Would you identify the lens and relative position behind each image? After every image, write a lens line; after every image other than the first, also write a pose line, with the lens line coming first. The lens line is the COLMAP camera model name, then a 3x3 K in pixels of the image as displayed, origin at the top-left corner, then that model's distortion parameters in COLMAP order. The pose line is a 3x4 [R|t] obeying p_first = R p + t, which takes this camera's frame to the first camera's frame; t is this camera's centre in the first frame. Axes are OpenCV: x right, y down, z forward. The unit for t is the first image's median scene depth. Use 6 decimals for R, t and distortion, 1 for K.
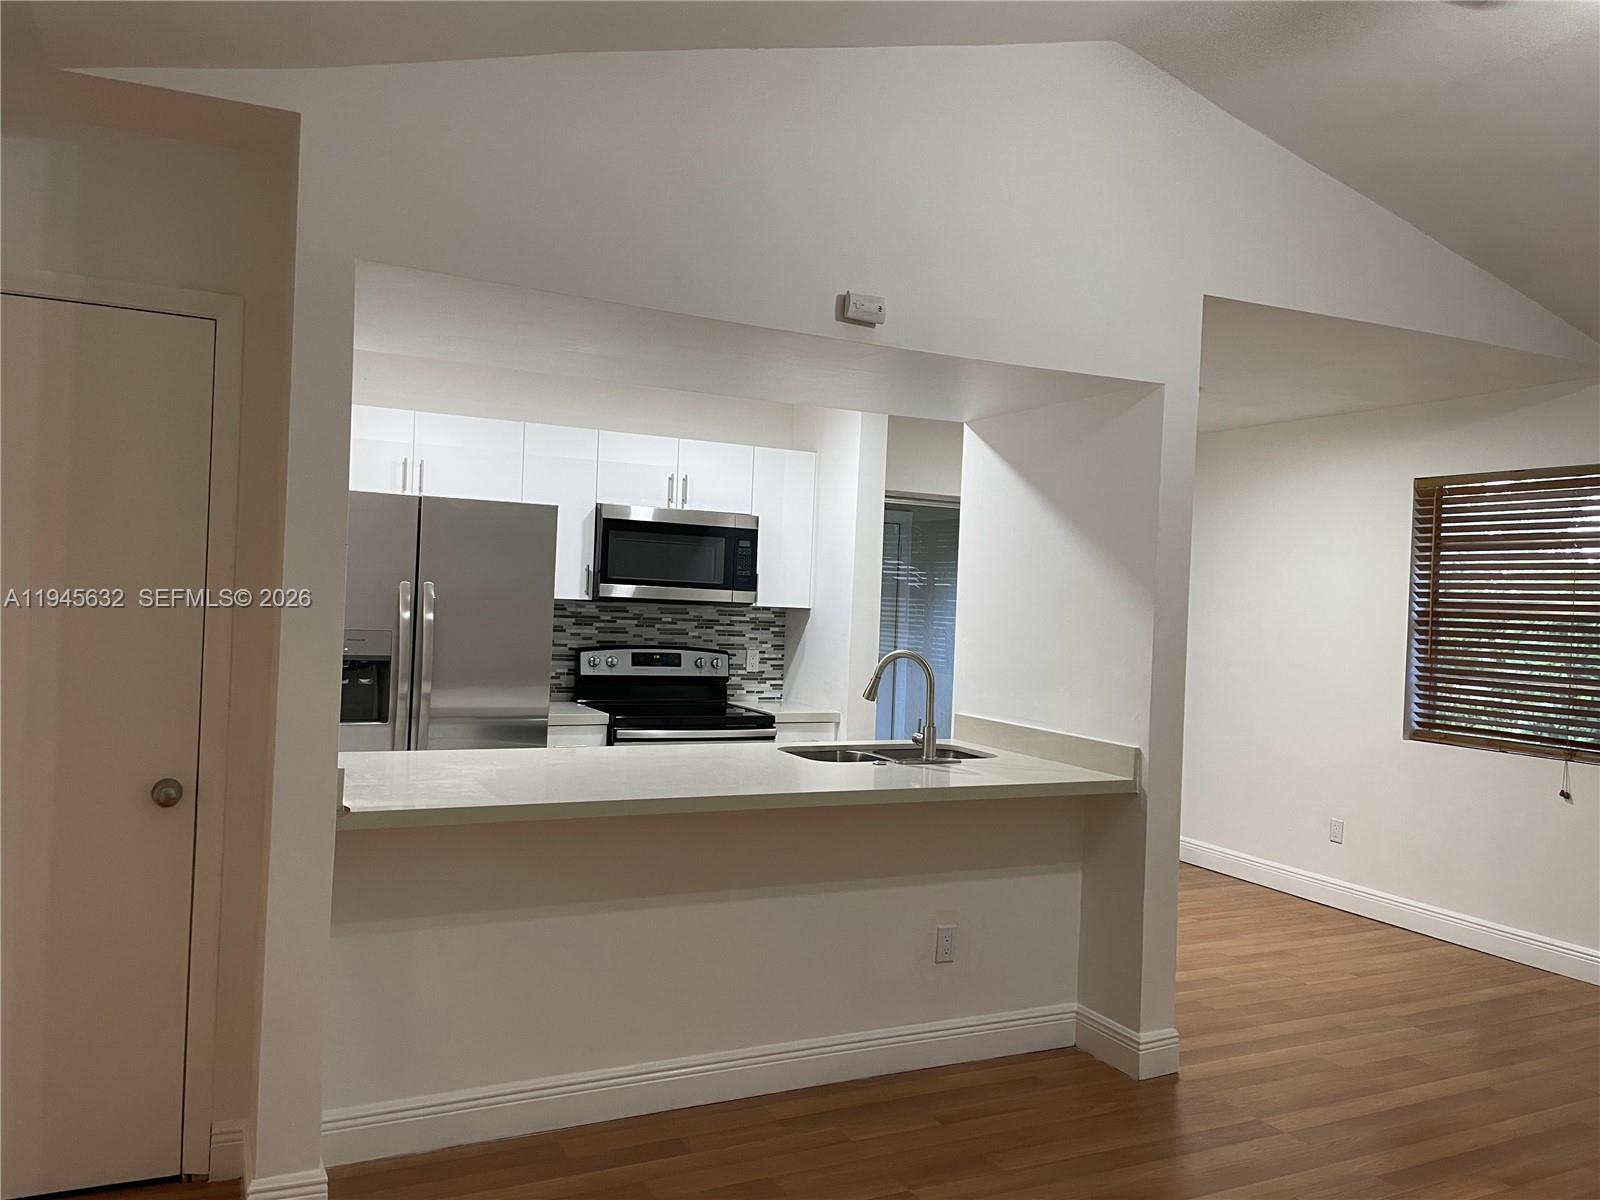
lens RADIAL K [[1209.1, 0, 789.9], [0, 1209.1, 604.8], [0, 0, 1]] dist [0.095955, -0.130093]
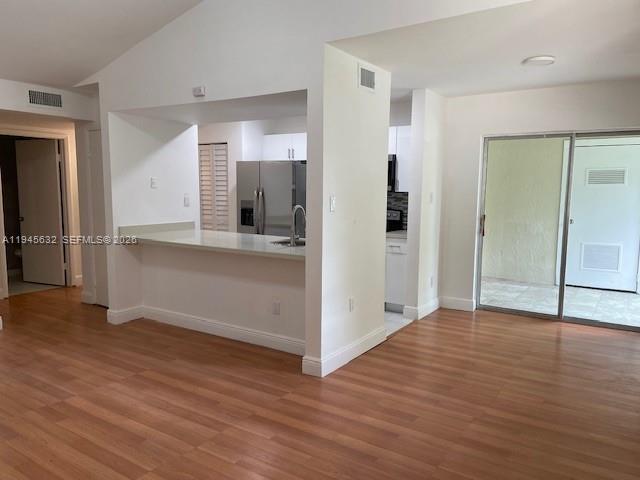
lens RADIAL K [[483.6, 0, 316.0], [0, 483.6, 241.9], [0, 0, 1]] dist [0.095955, -0.130093]
pose [[0.495160, 0.063127, -0.866505, 0.775499], [0.006418, 0.997064, 0.076306, 0.027701], [0.868778, -0.043345, 0.493301, 0.363232]]
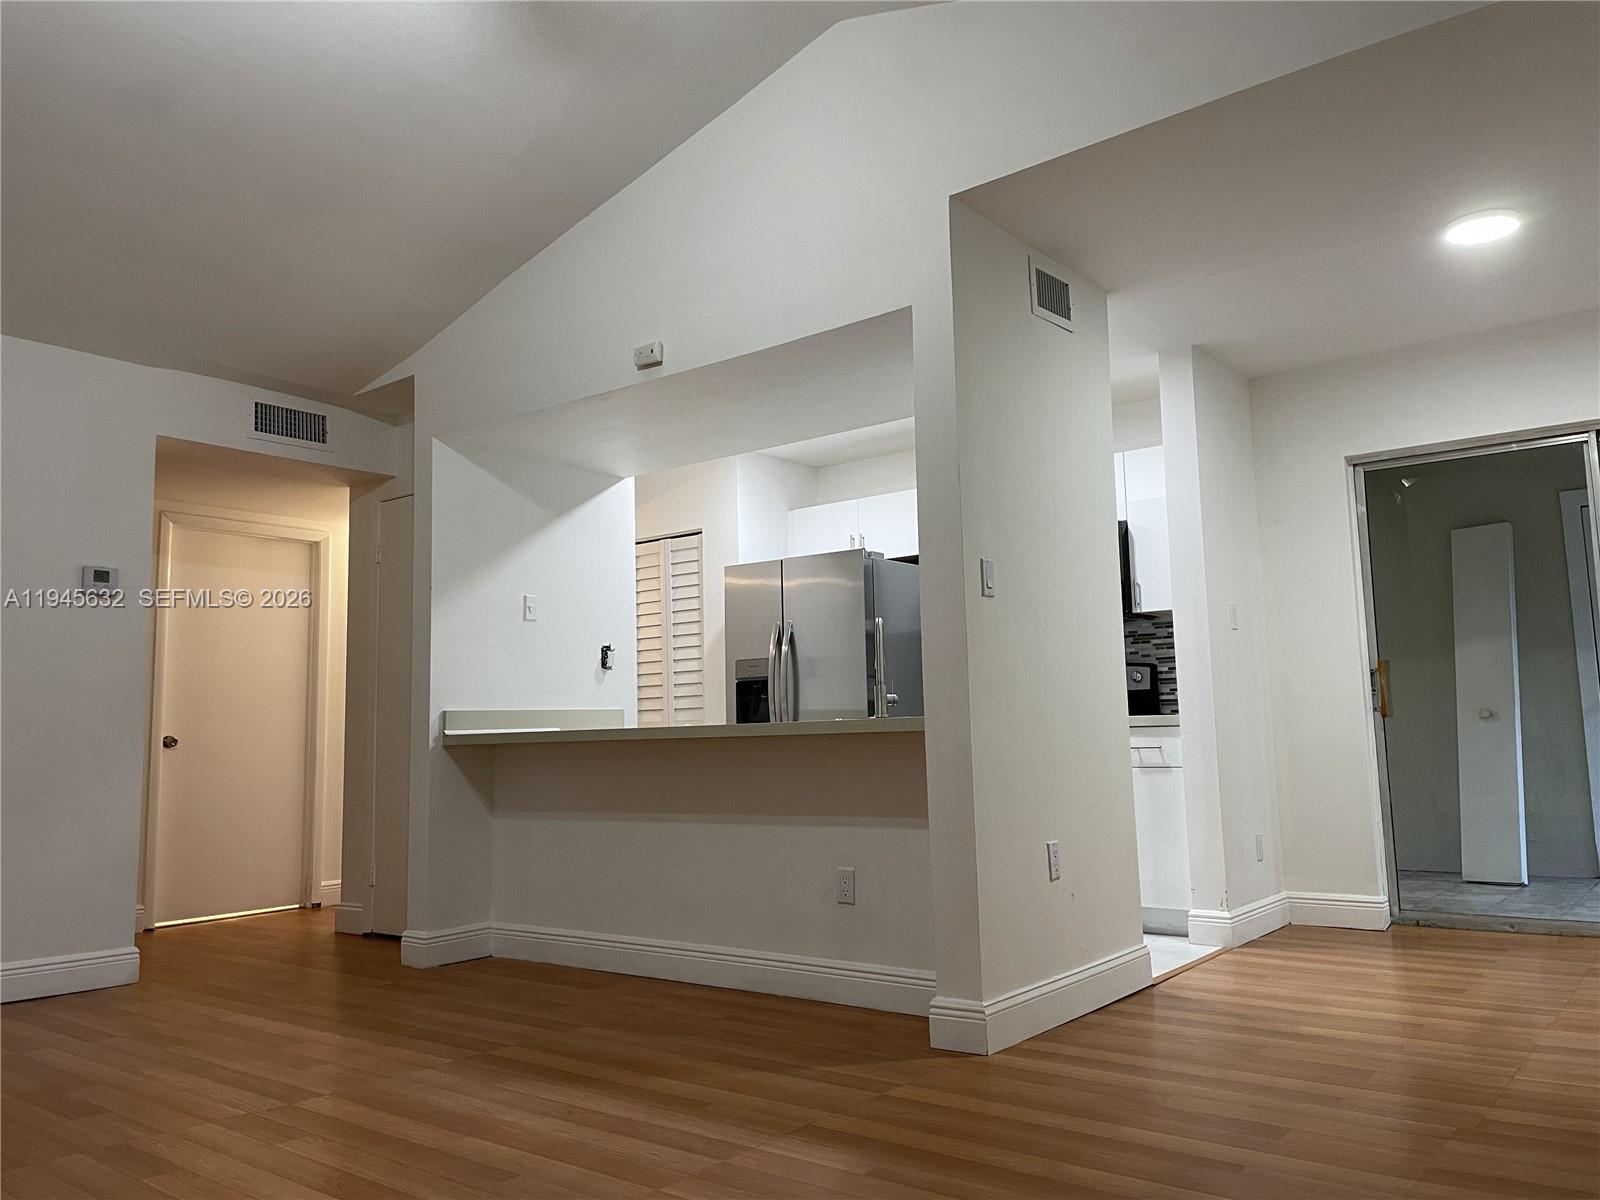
lens RADIAL K [[1214.1, 0, 799.8], [0, 1214.1, 585.5], [0, 0, 1]] dist [0.085425, -0.127765]
pose [[0.422797, -0.161956, -0.891635, 0.744584], [0.036598, 0.986150, -0.161770, 0.130541], [0.905485, 0.035764, 0.422869, 0.347280]]
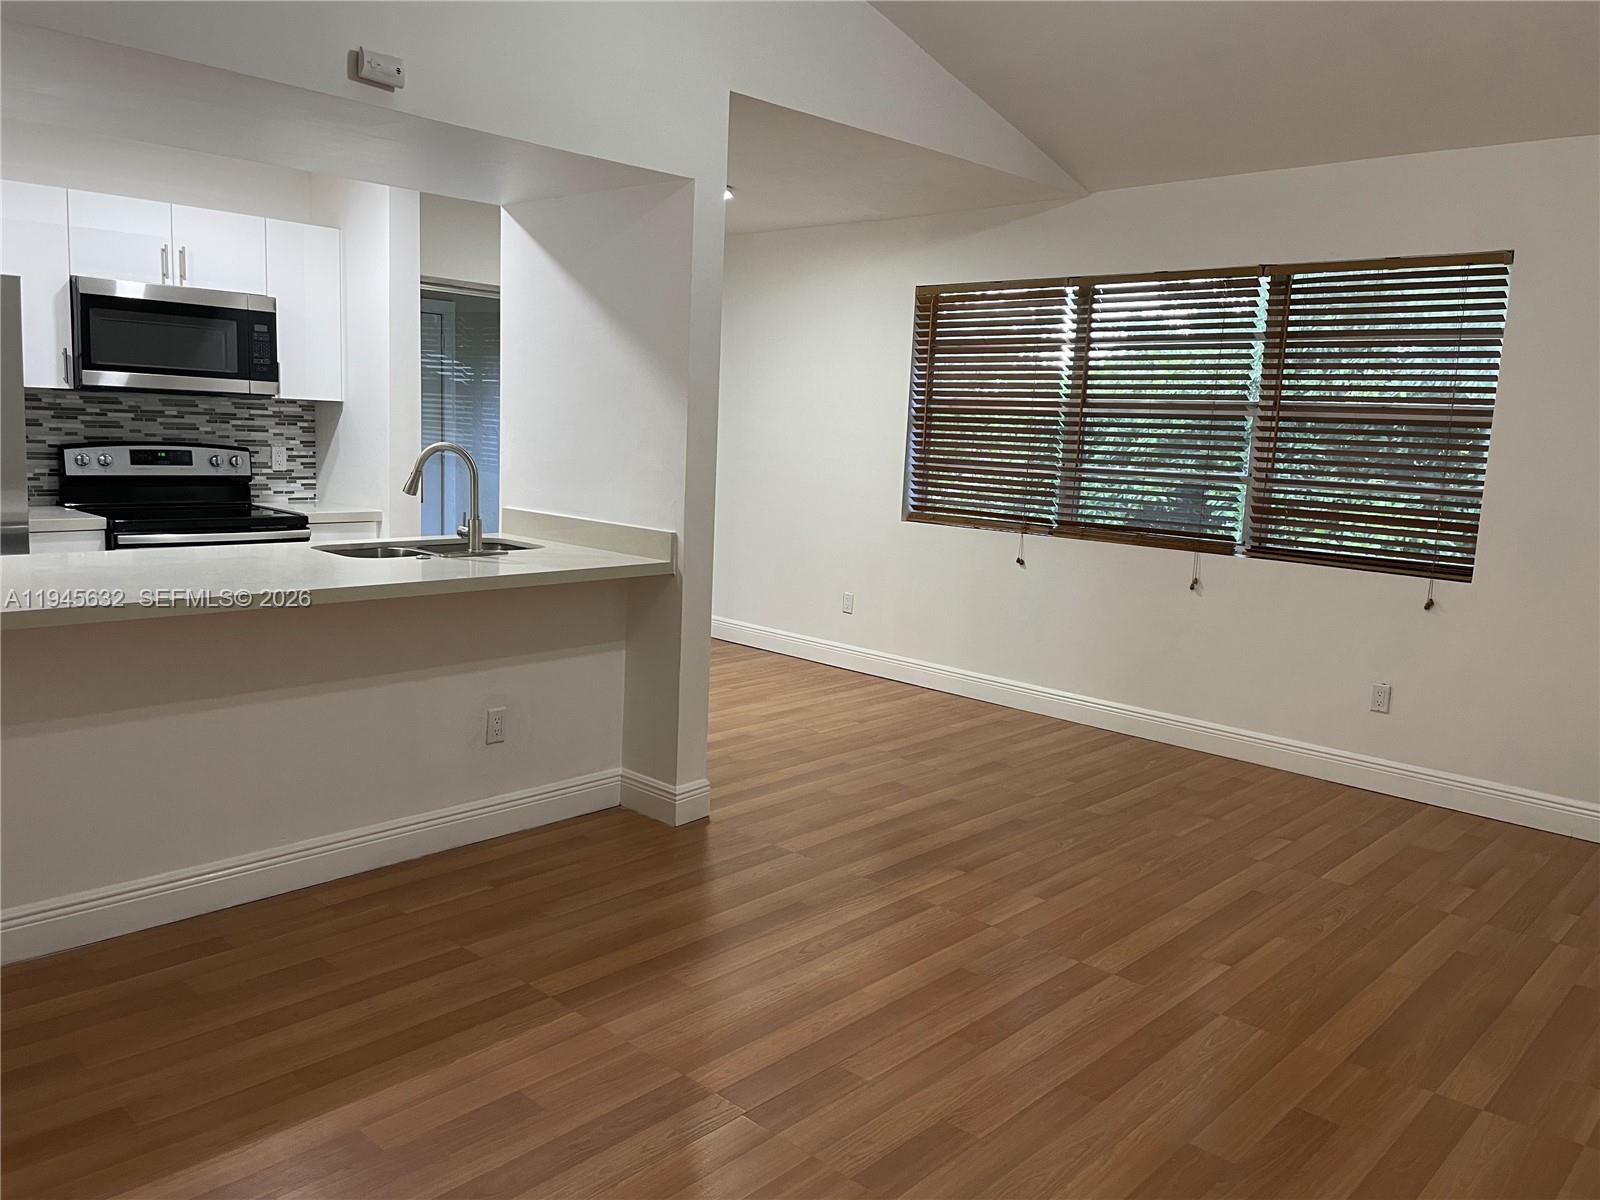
lens RADIAL K [[1216.5, 0, 789.3], [0, 1216.5, 595.9], [0, 0, 1]] dist [0.084436, -0.110910]
pose [[0.937225, -0.050213, 0.345090, 0.005265], [-0.002865, 0.988437, 0.151606, 0.006749], [-0.348712, -0.143078, 0.926244, -0.026168]]
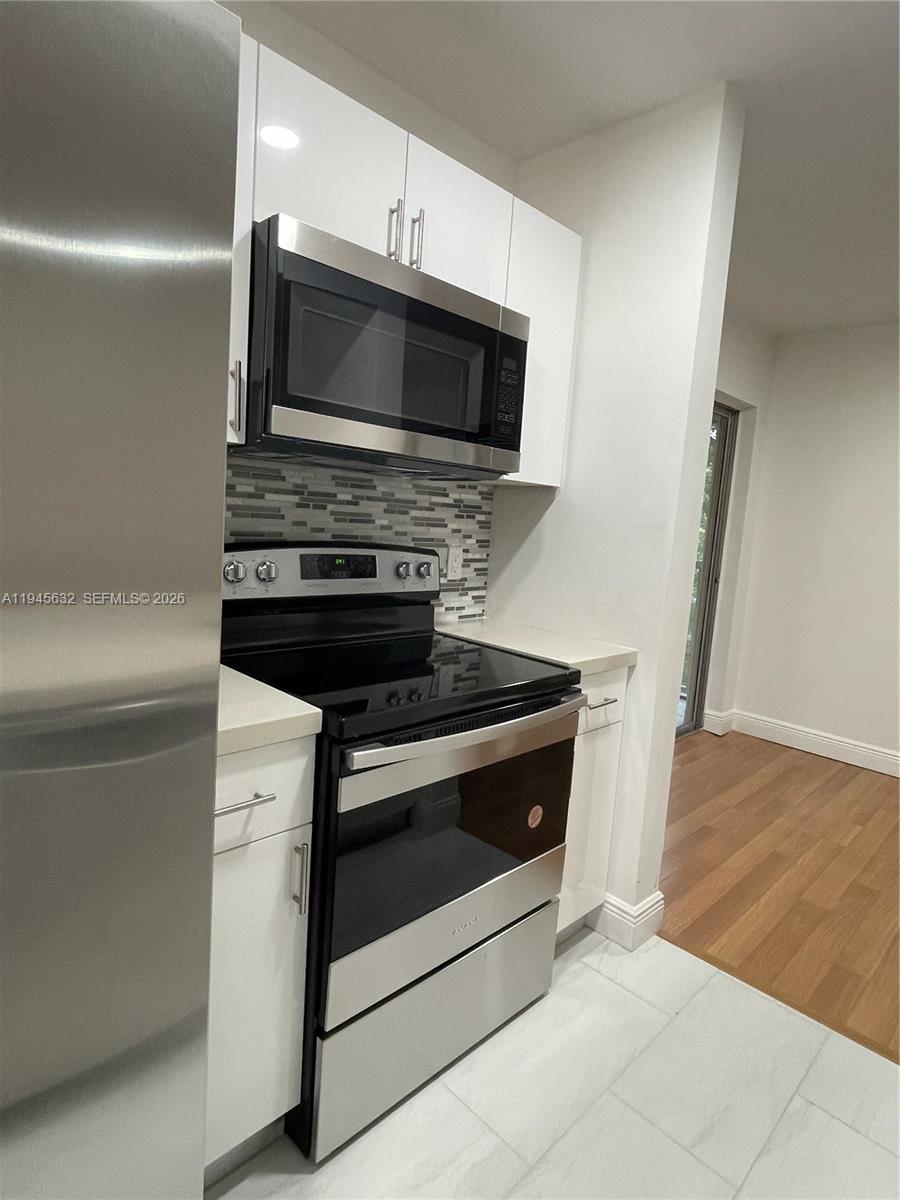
lens RADIAL K [[659.1, 0, 450.0], [0, 659.1, 600.0], [0, 0, 1]] dist [0.002771, -0.000503]
pose [[0.947512, -0.016597, 0.319288, -0.163305], [-0.029031, 0.990060, 0.137616, 0.016994], [-0.318399, -0.139662, 0.937612, 0.702501]]
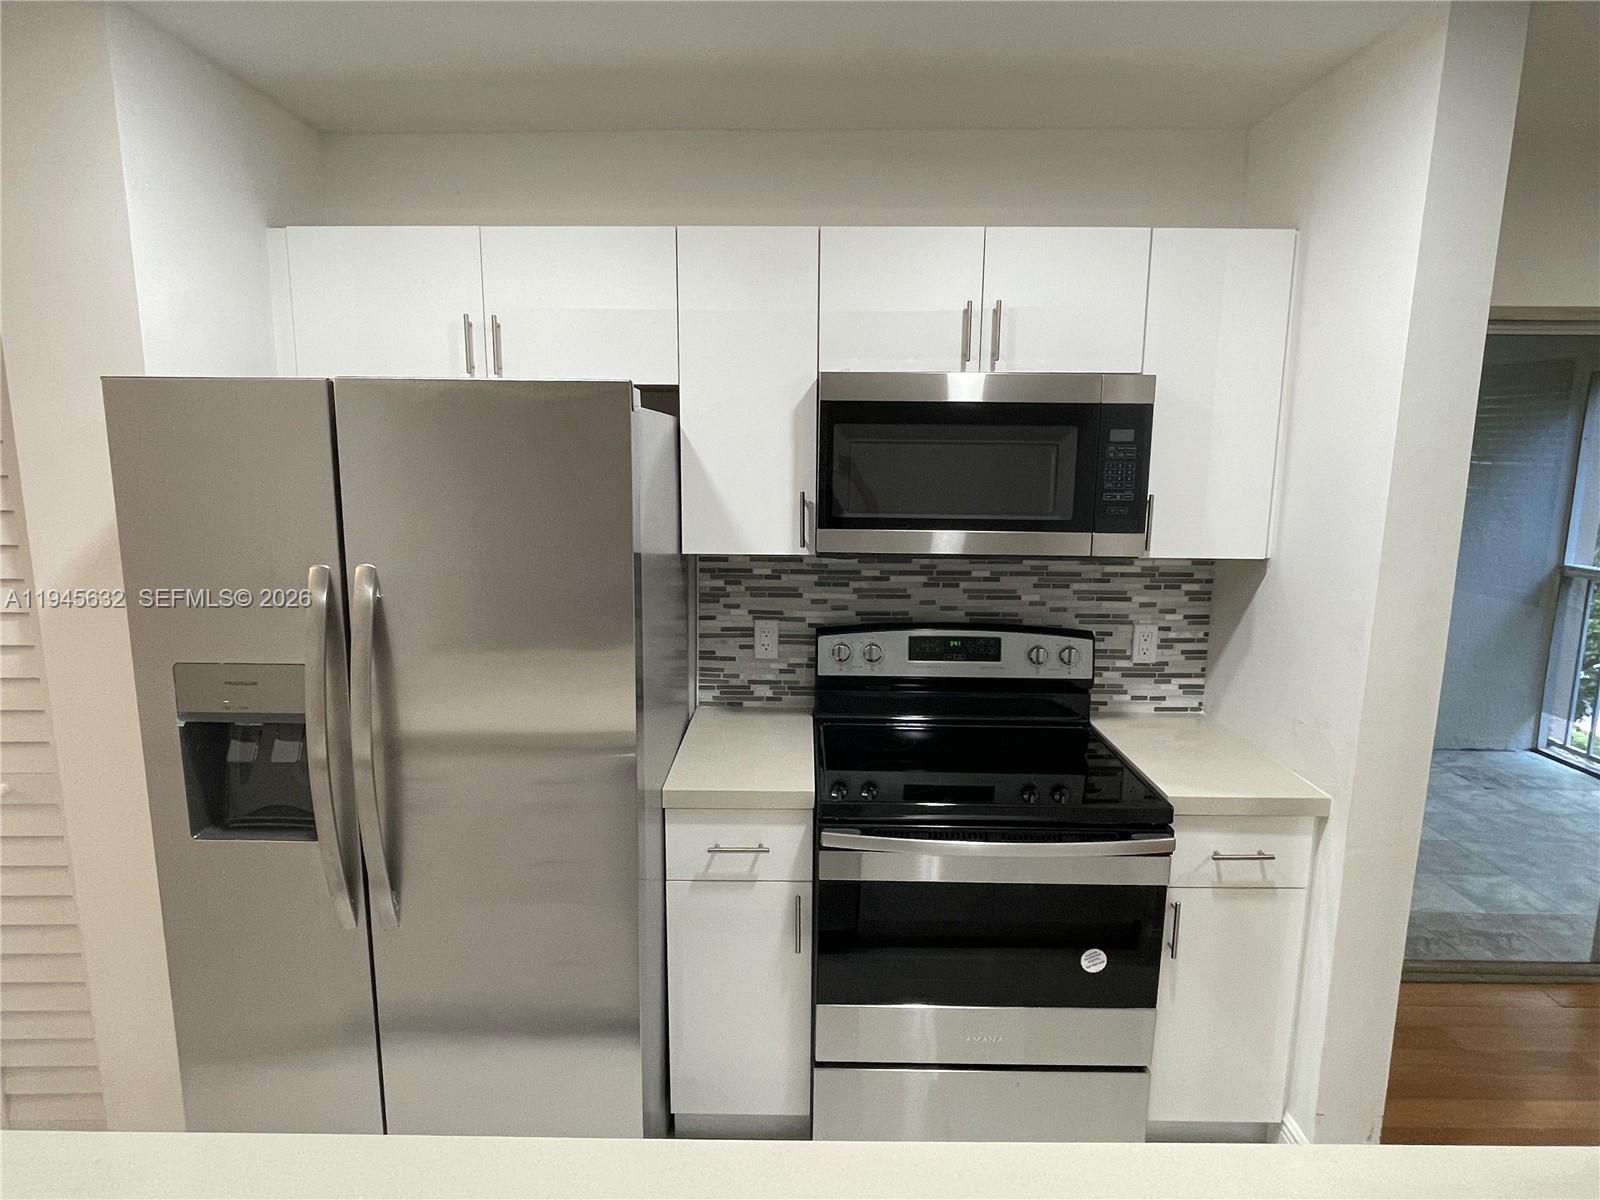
lens RADIAL K [[878.8, 0, 788.9], [0, 878.8, 597.1], [0, 0, 1]] dist [0.002771, -0.000503]
pose [[0.889610, 0.040421, -0.454928, 0.007117], [0.027495, 0.989530, 0.141686, -0.039723], [0.455892, -0.138554, 0.879185, 0.617242]]
